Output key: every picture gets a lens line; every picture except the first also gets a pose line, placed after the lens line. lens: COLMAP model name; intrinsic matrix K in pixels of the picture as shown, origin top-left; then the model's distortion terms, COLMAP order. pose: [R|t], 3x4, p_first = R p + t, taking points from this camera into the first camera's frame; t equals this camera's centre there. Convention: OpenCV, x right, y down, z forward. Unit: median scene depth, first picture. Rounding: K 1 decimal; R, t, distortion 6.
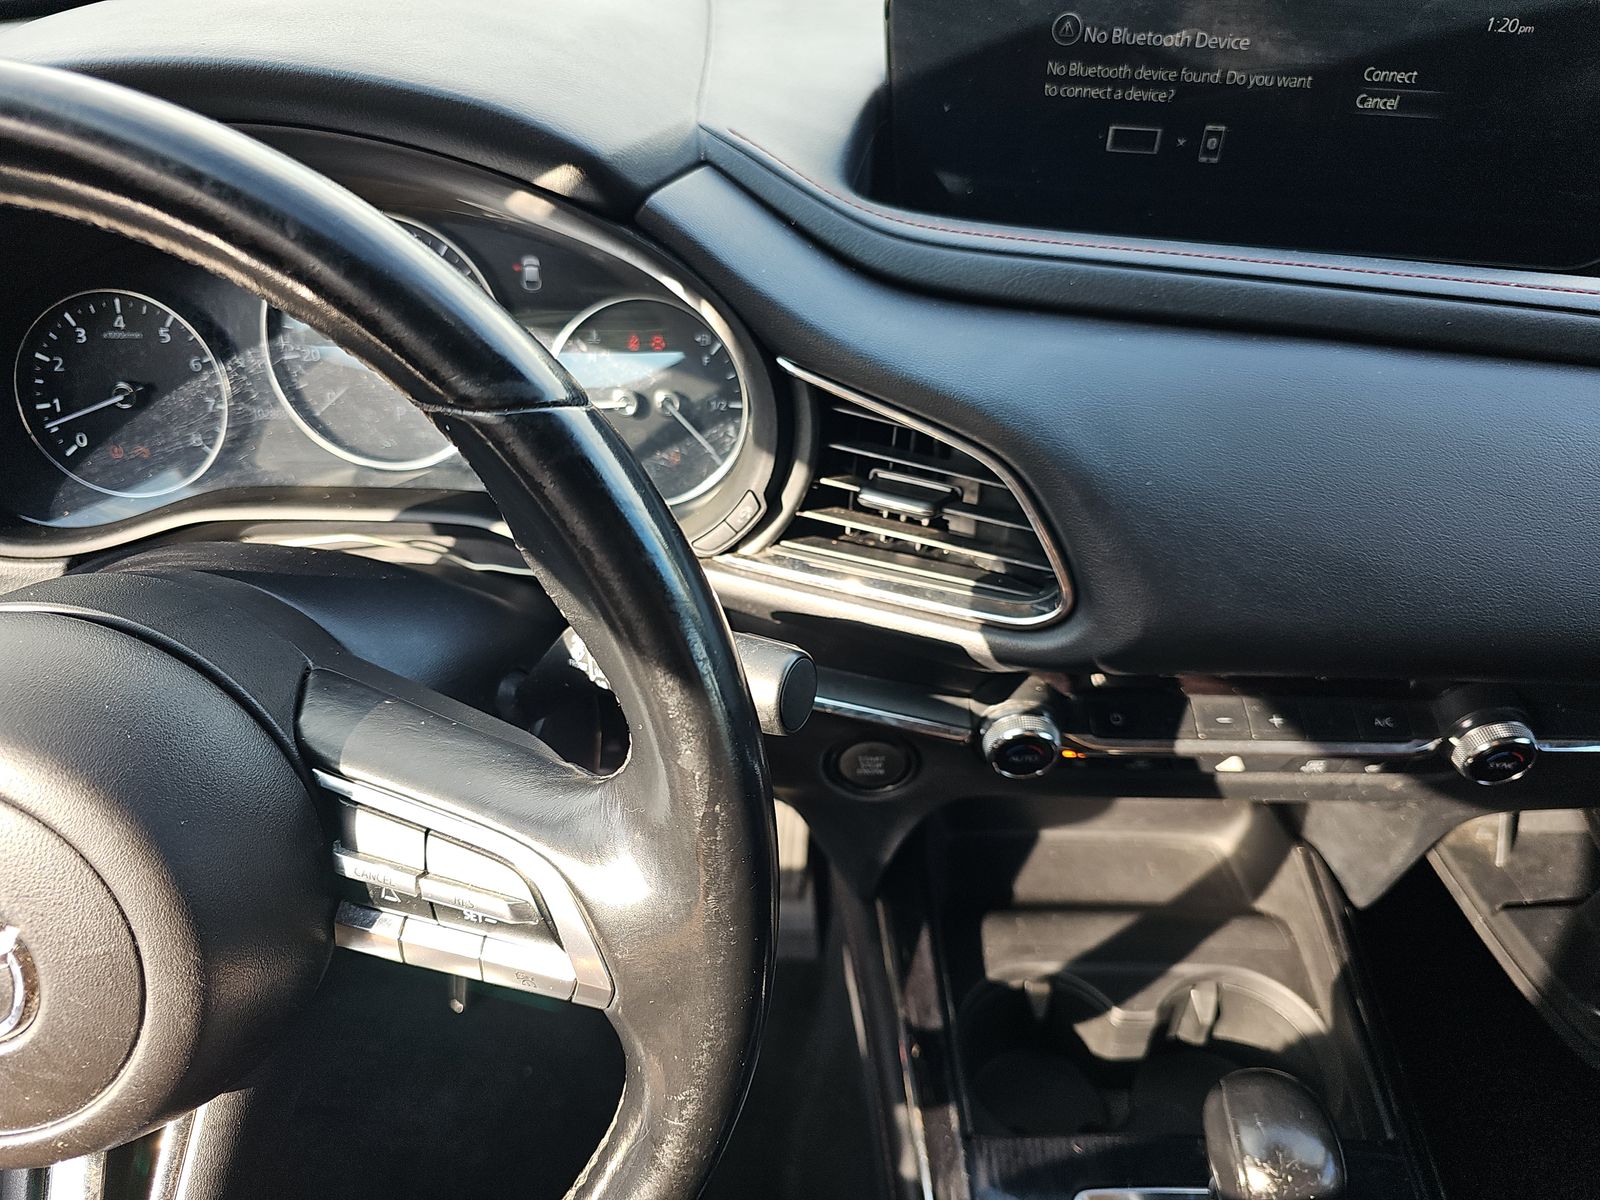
lens RADIAL K [[1070.3, 0, 794.1], [0, 1070.3, 593.6], [0, 0, 1]] dist [0.000810, -0.011402]
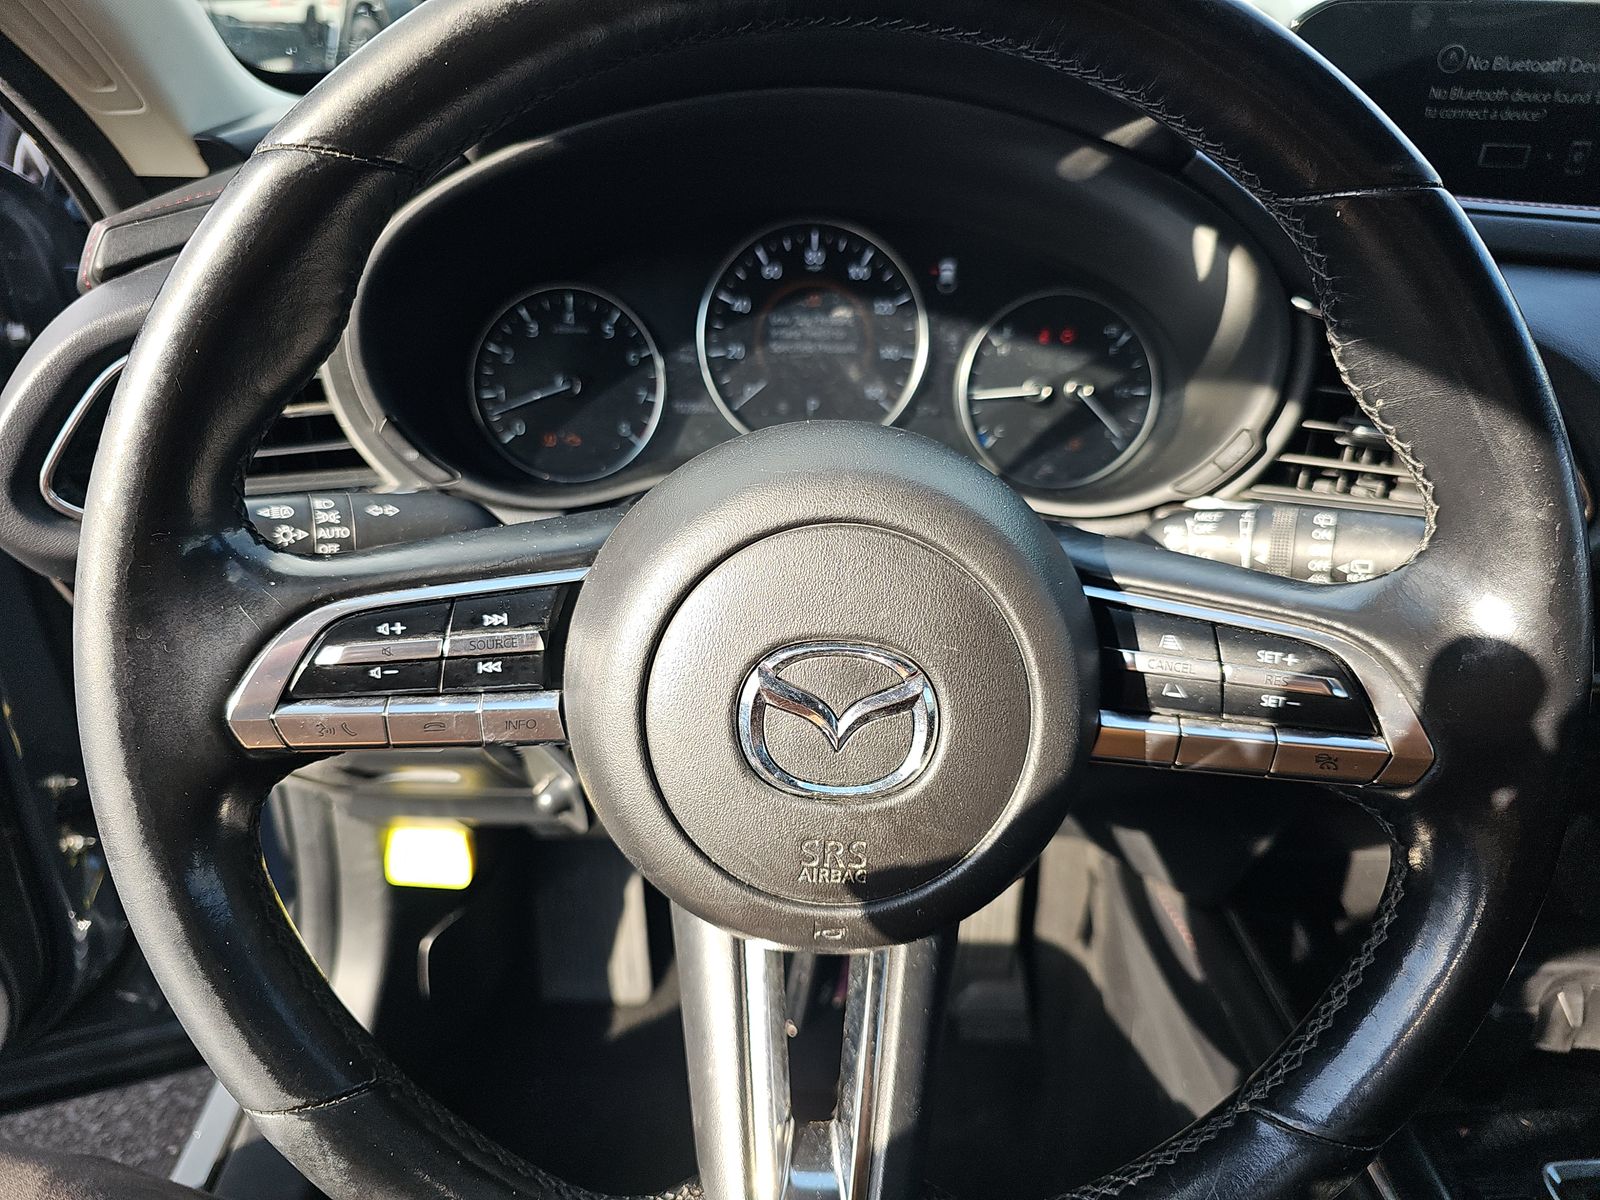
lens RADIAL K [[1070.3, 0, 803.3], [0, 1070.3, 594.0], [0, 0, 1]] dist [0.000810, -0.011402]
pose [[0.999979, -0.002076, 0.006152, -0.435769], [0.002980, 0.988571, -0.150724, 0.200834], [-0.005769, 0.150740, 0.988557, -0.031713]]
